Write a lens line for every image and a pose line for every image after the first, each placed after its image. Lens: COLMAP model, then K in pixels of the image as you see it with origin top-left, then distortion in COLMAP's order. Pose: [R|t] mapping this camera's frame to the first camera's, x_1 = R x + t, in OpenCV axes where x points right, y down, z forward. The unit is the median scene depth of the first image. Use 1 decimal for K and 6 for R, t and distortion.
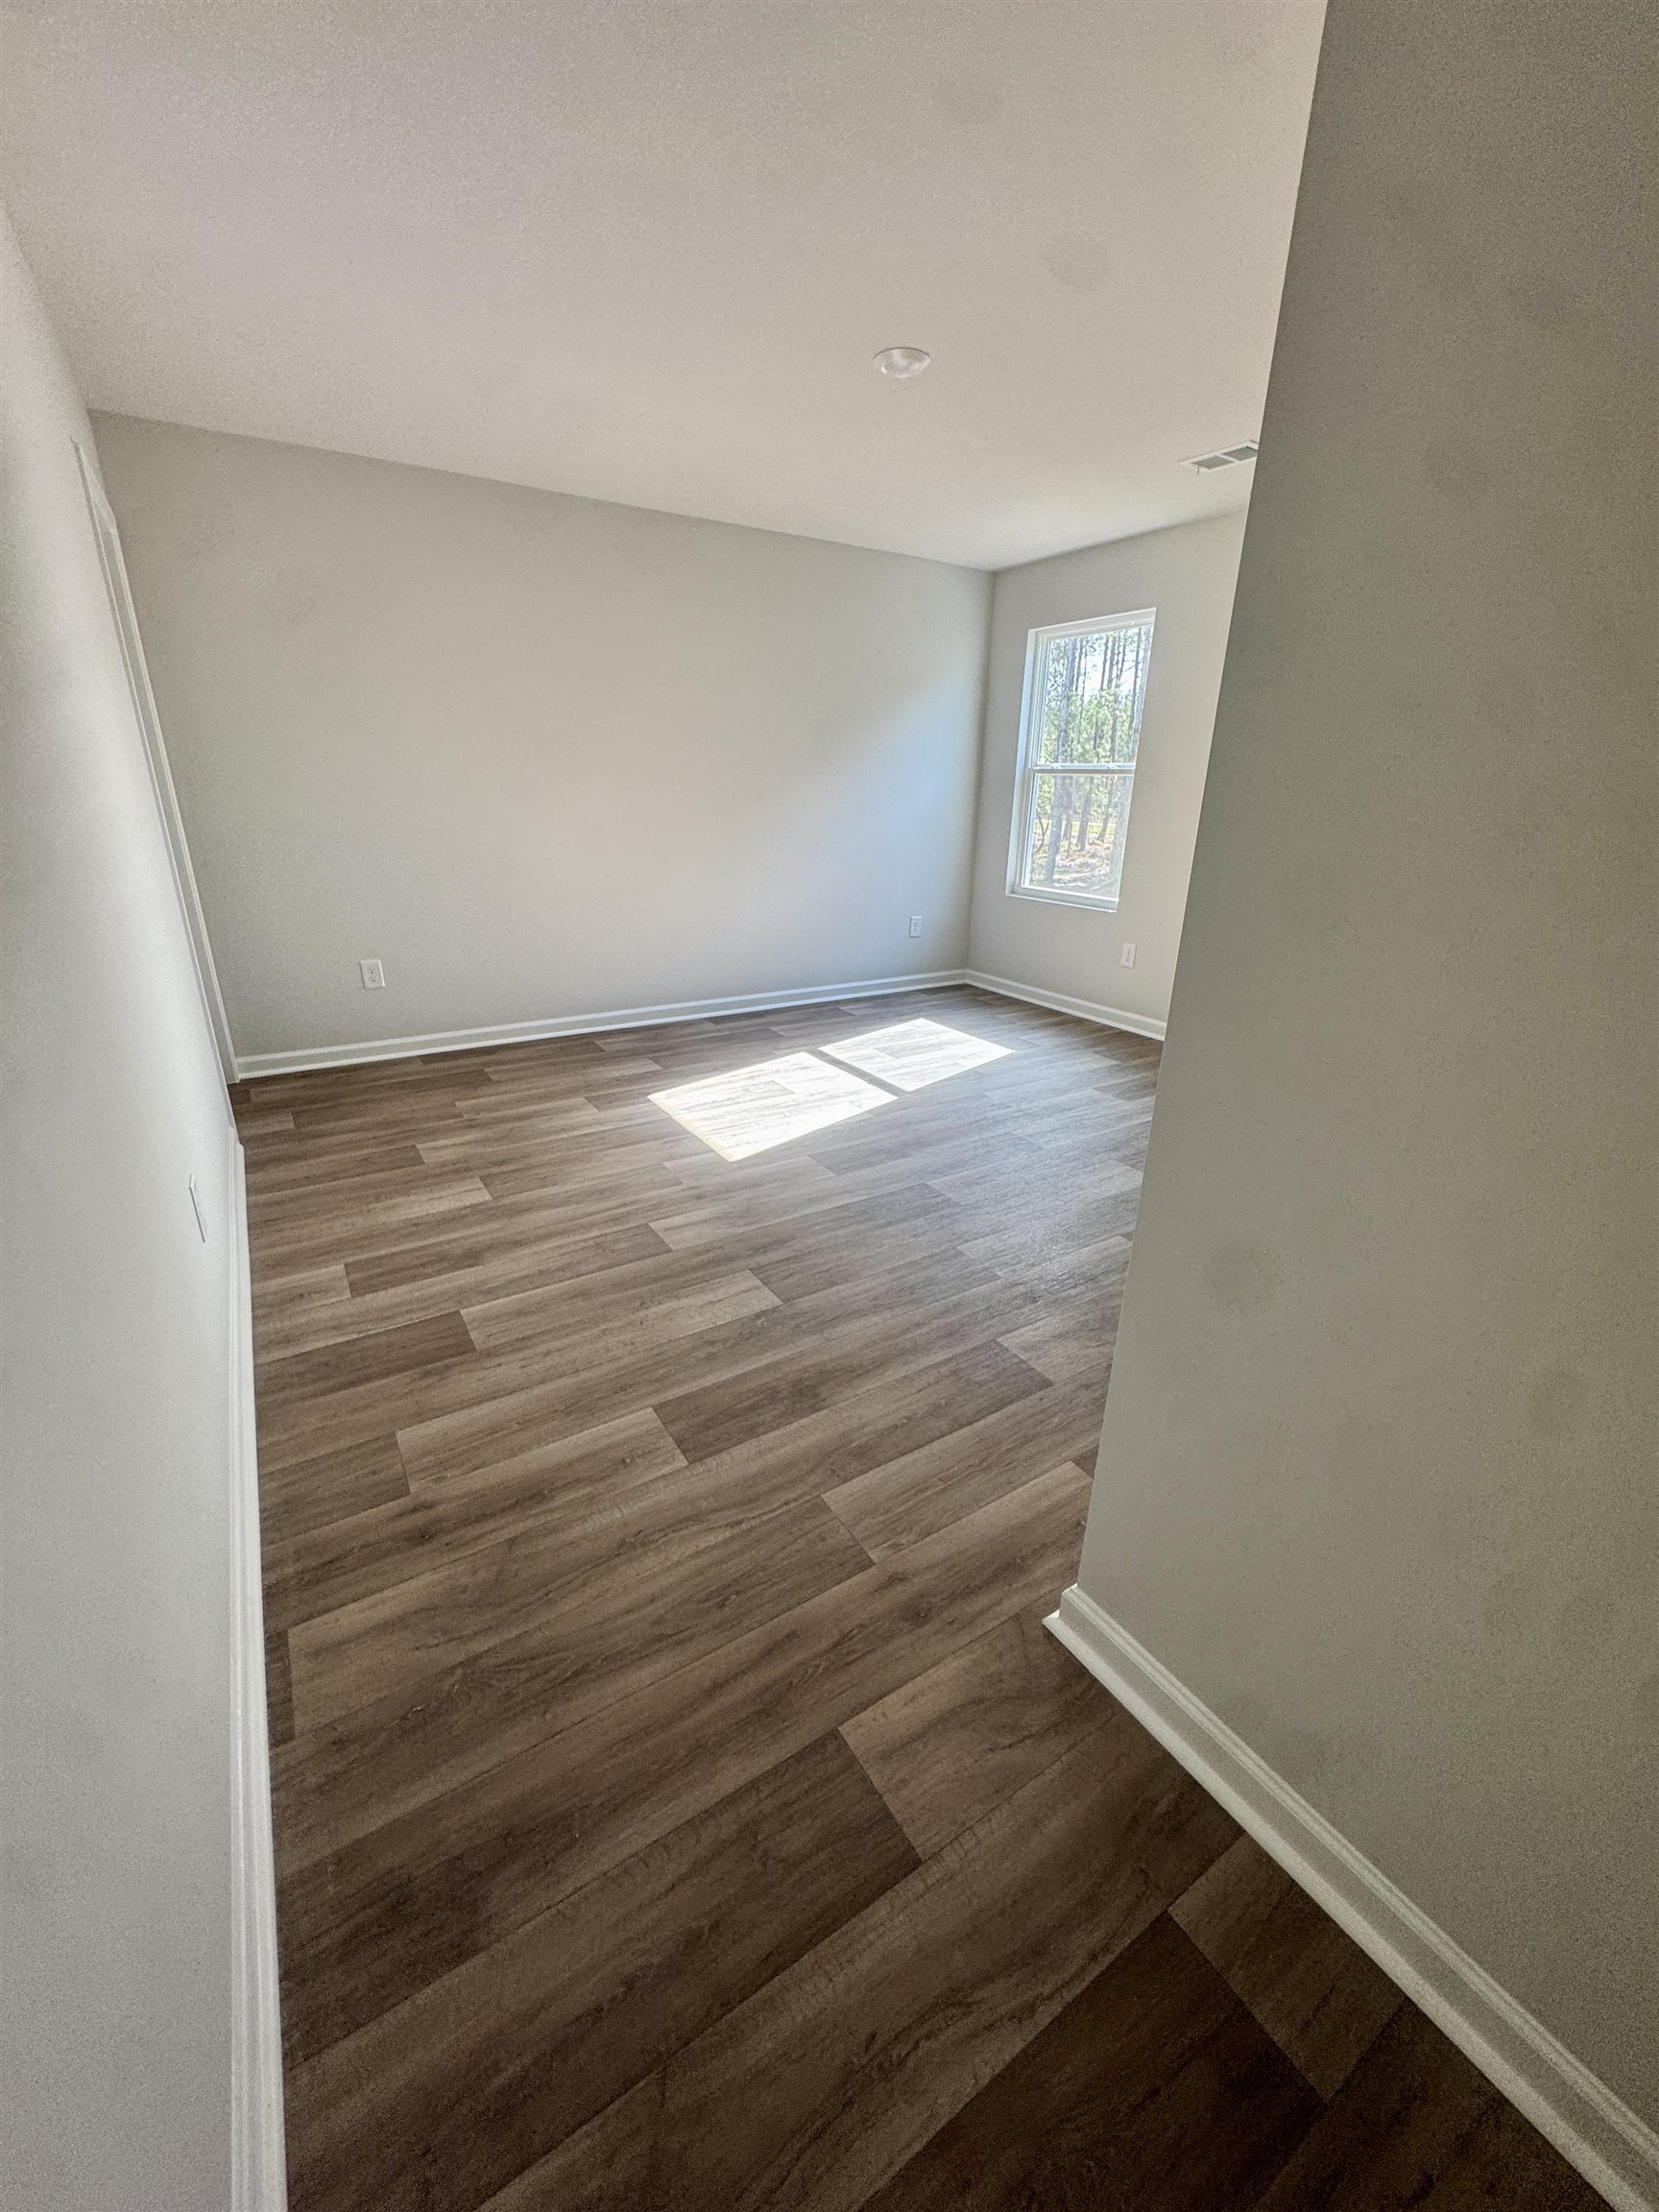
lens RADIAL K [[885.0, 0, 827.4], [0, 885.0, 1102.8], [0, 0, 1]] dist [-0.005602, 0.001226]
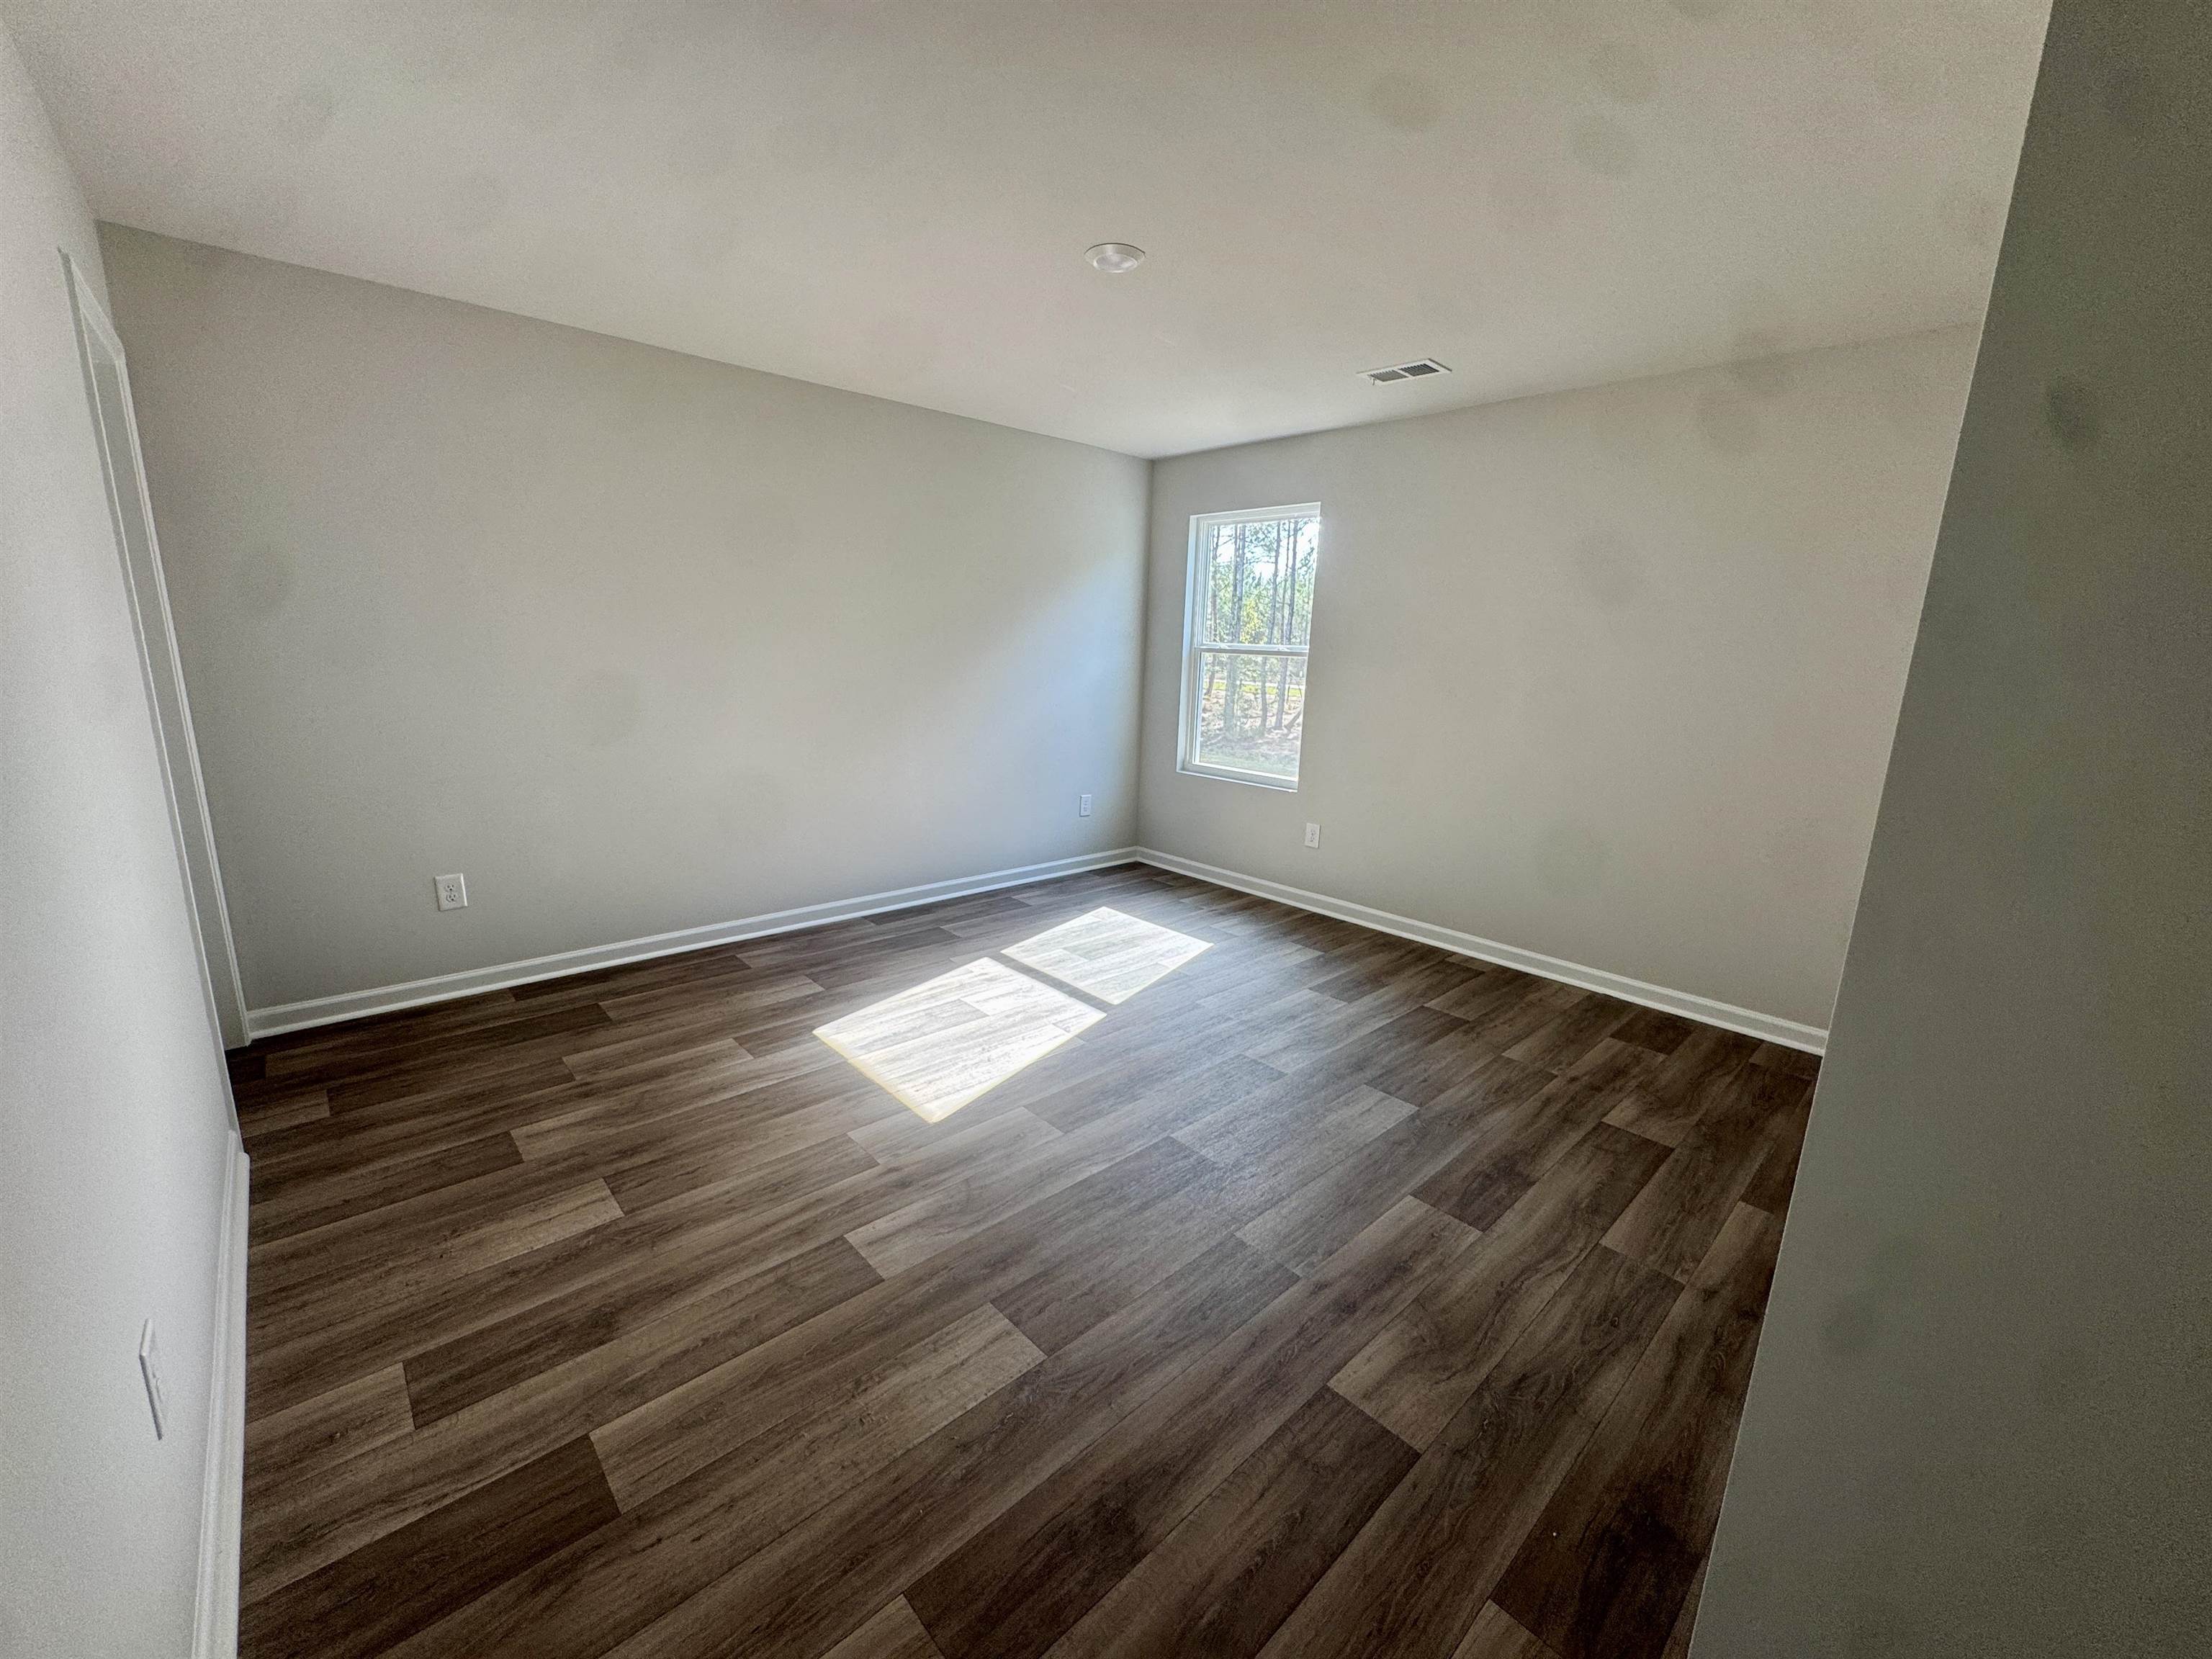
lens RADIAL K [[885.0, 0, 1104.8], [0, 885.0, 828.3], [0, 0, 1]] dist [-0.005602, 0.001226]
pose [[0.983518, -0.023615, 0.179262, -0.085447], [0.047456, 0.990391, -0.129901, -0.084196], [-0.174472, 0.136267, 0.975188, 0.122852]]
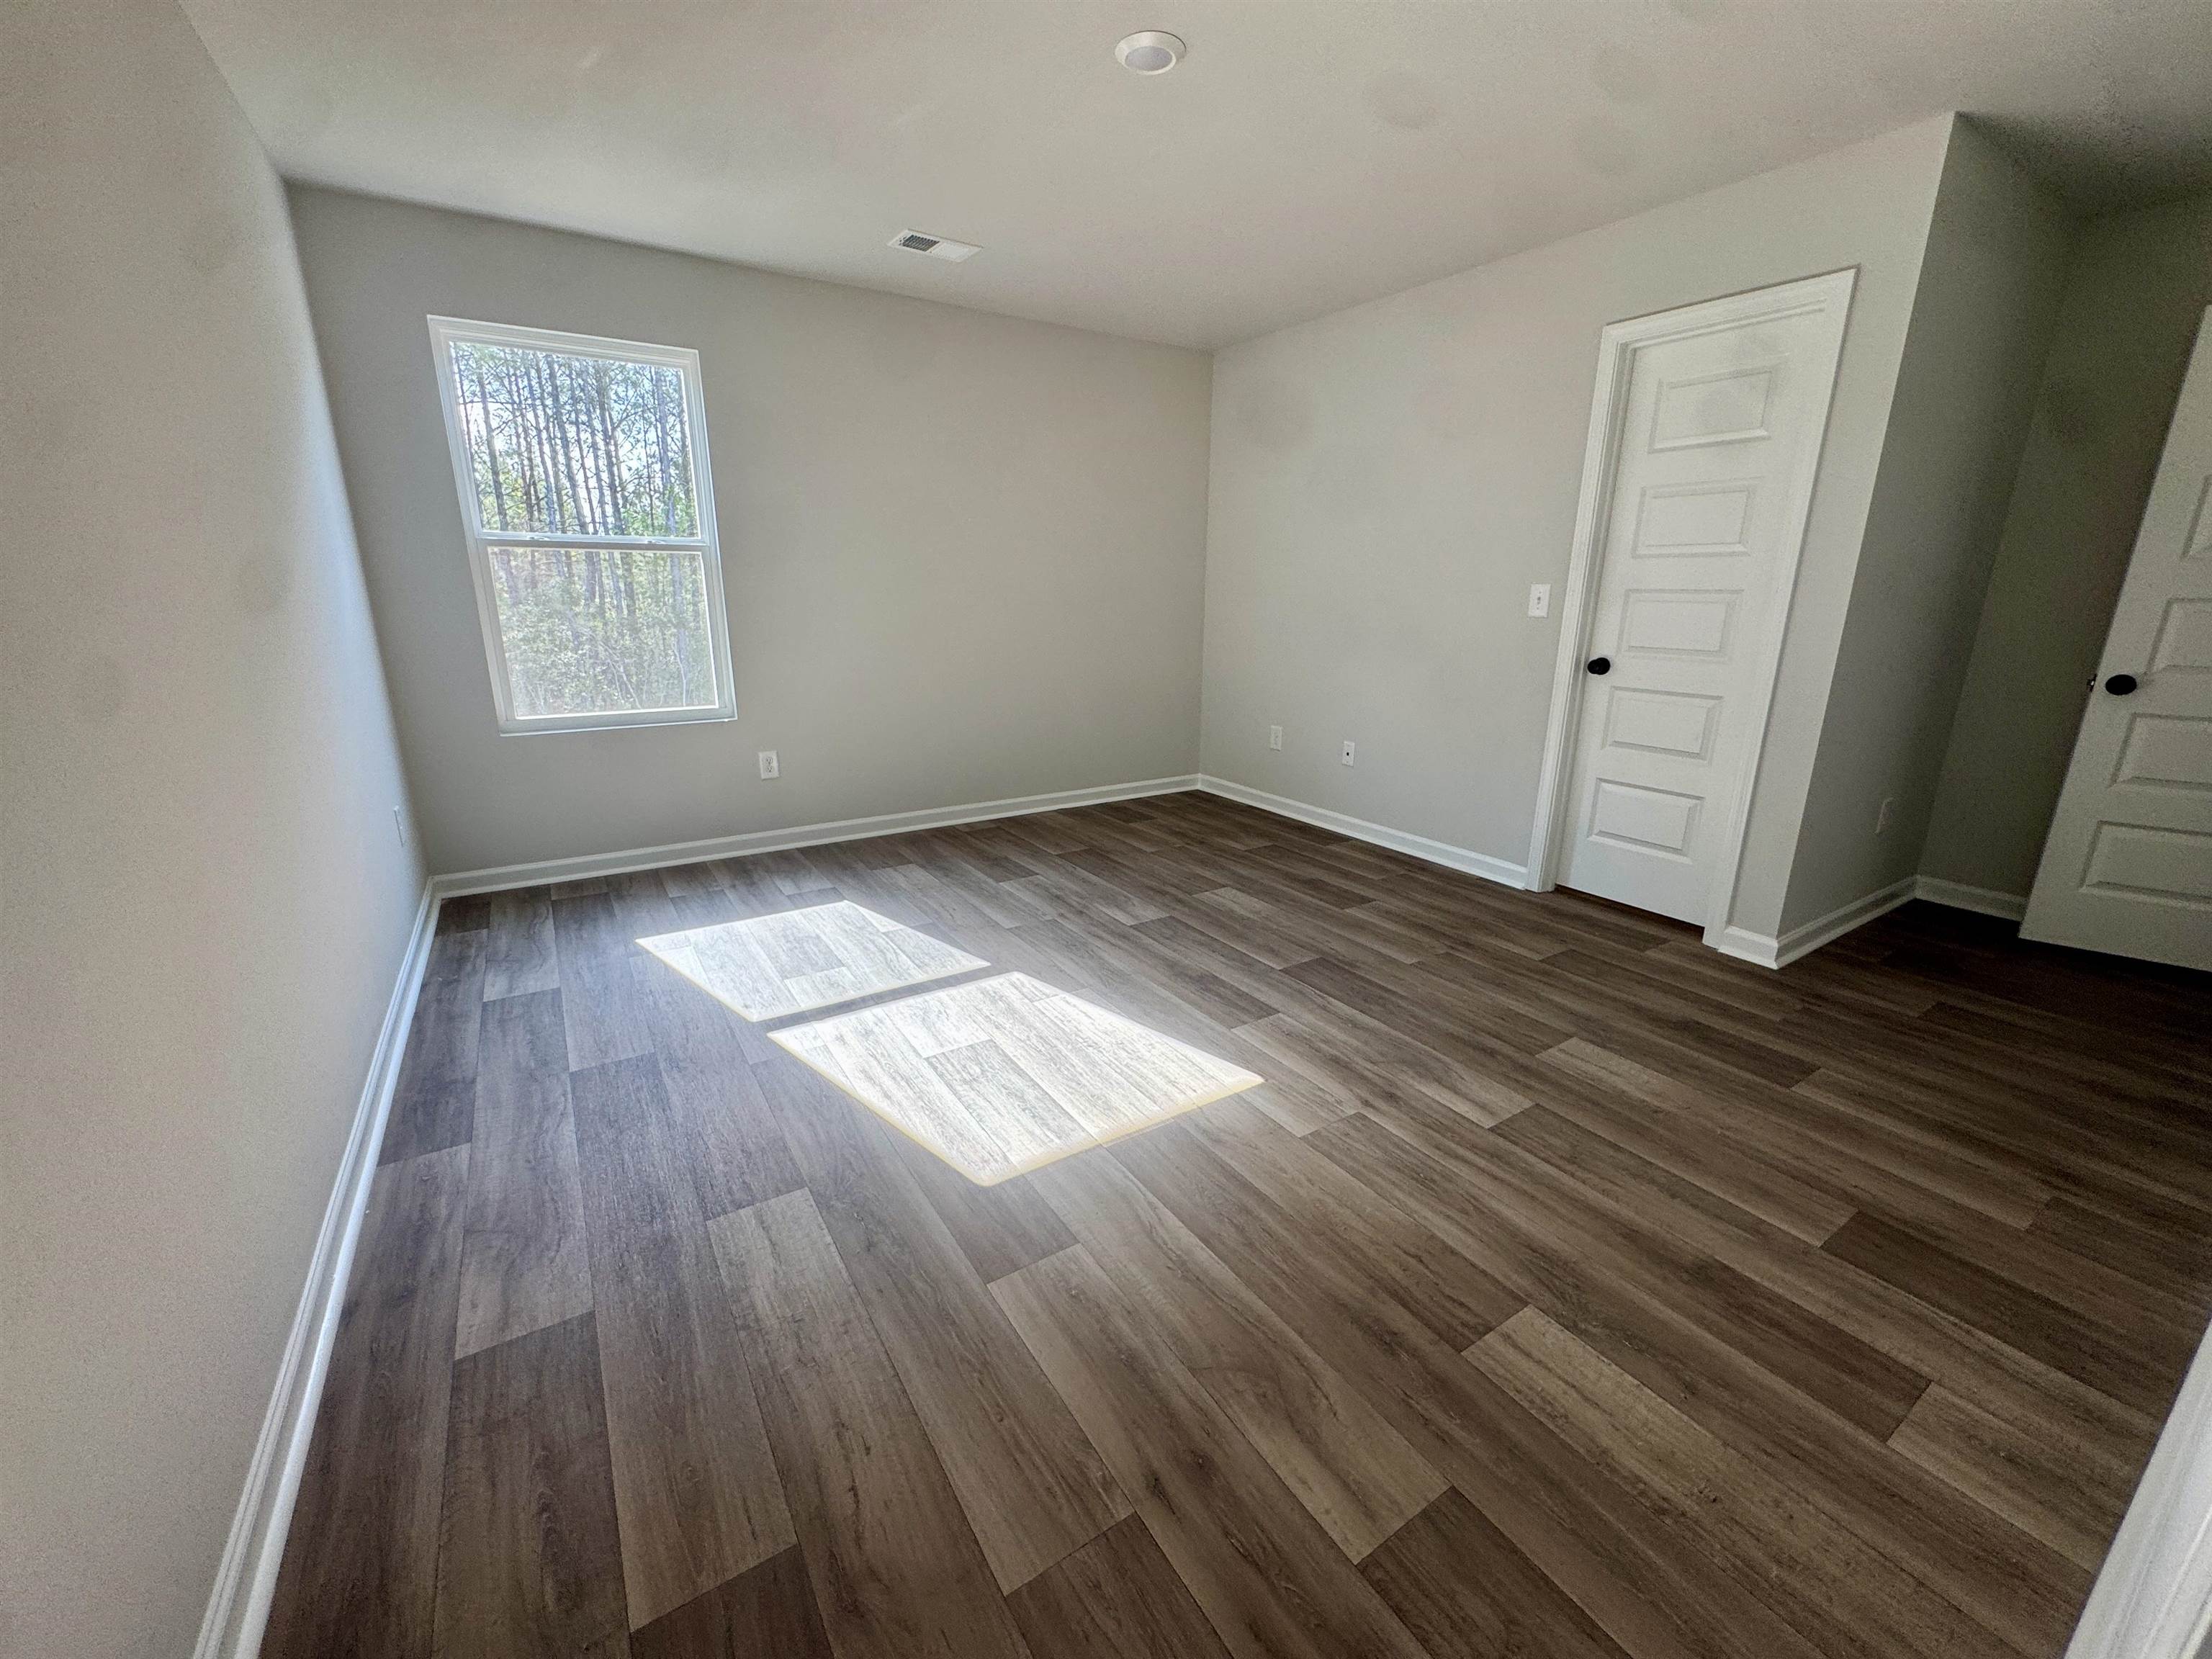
lens RADIAL K [[885.0, 0, 1095.3], [0, 885.0, 830.6], [0, 0, 1]] dist [-0.005602, 0.001226]
pose [[-0.003531, -0.286007, 0.958221, -0.687108], [0.331811, 0.903604, 0.270928, -0.334561], [-0.943339, 0.318905, 0.091709, 0.925714]]
